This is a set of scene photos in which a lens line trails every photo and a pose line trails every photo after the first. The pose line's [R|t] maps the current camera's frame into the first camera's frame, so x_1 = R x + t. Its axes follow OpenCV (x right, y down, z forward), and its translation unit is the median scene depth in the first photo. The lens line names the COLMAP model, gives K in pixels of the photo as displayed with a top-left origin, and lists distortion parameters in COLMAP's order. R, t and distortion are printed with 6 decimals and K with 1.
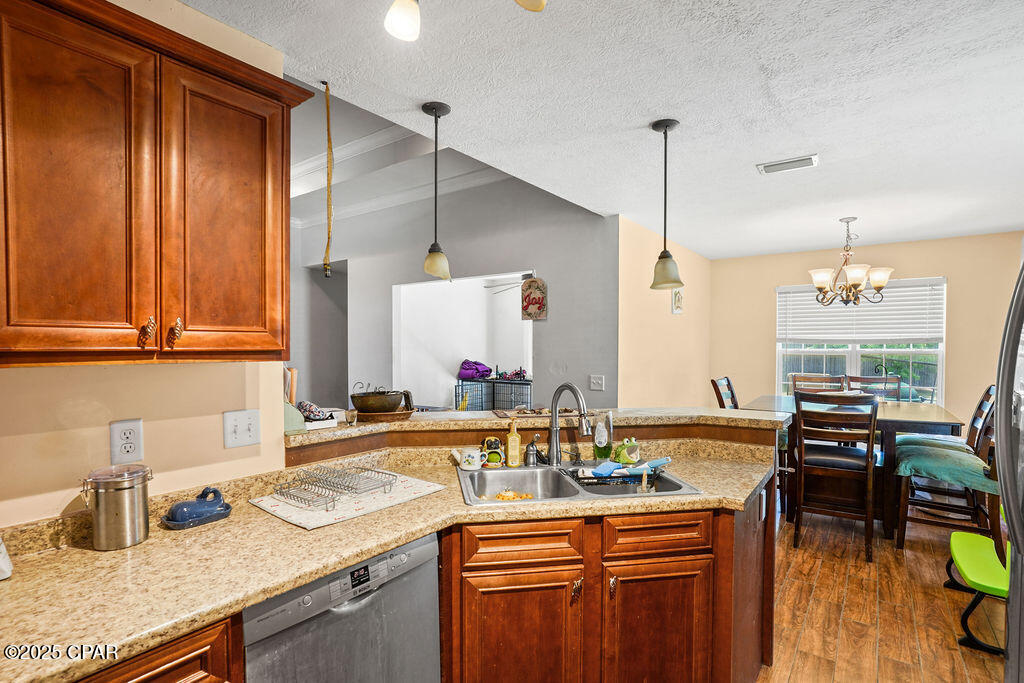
lens RADIAL K [[503.2, 0, 513.0], [0, 503.2, 351.0], [0, 0, 1]] dist [-0.048829, 0.033232]
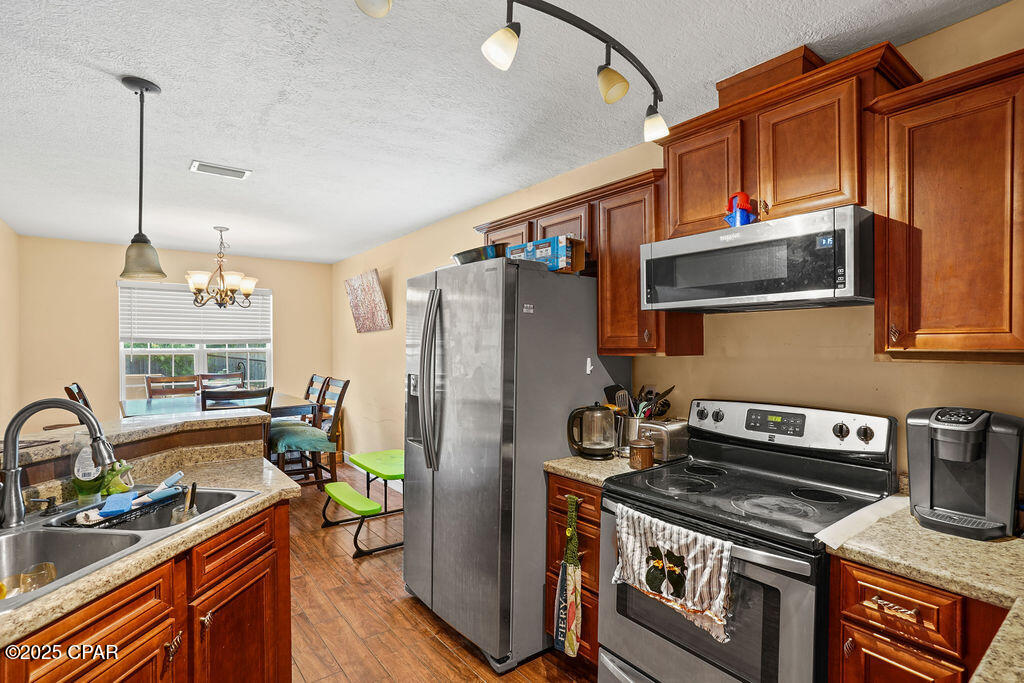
lens RADIAL K [[503.1, 0, 509.2], [0, 503.1, 339.8], [0, 0, 1]] dist [-0.063318, 0.034224]
pose [[0.288338, 0.010717, 0.957469, -0.290808], [0.010133, 0.999847, -0.014242, -0.001713], [-0.957475, 0.013808, 0.288185, 0.154761]]
